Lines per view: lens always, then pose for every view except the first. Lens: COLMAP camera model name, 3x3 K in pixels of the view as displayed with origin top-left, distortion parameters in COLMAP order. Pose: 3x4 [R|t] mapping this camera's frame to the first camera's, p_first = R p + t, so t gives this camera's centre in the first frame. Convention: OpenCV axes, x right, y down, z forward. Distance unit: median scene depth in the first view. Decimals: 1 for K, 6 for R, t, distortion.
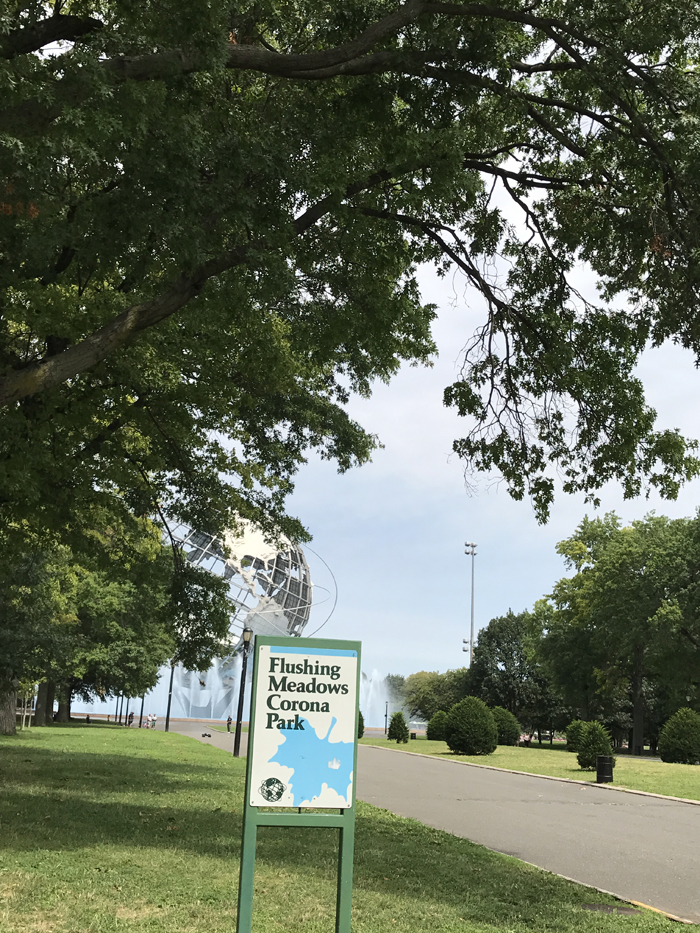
lens RADIAL K [[1045.9, 0, 350.0], [0, 1045.9, 466.5], [0, 0, 1]] dist [0.245768, -1.108326]
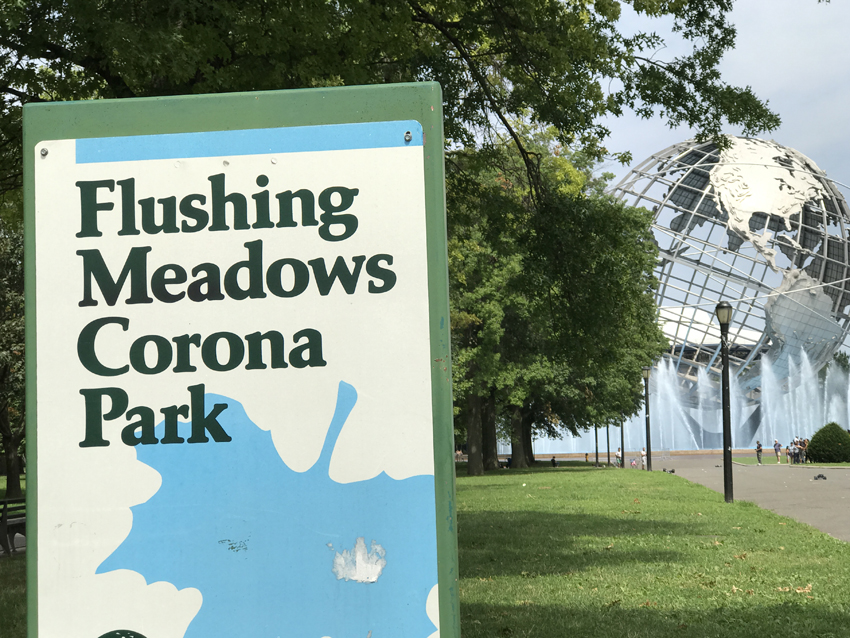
lens RADIAL K [[1513.5, 0, 425.0], [0, 1513.5, 319.0], [0, 0, 1]] dist [0.043698, 0.217618]
pose [[0.943237, -0.104754, -0.315167, 0.117076], [0.149478, 0.981309, 0.121196, 0.180938], [0.296580, -0.161428, 0.941266, 0.667962]]
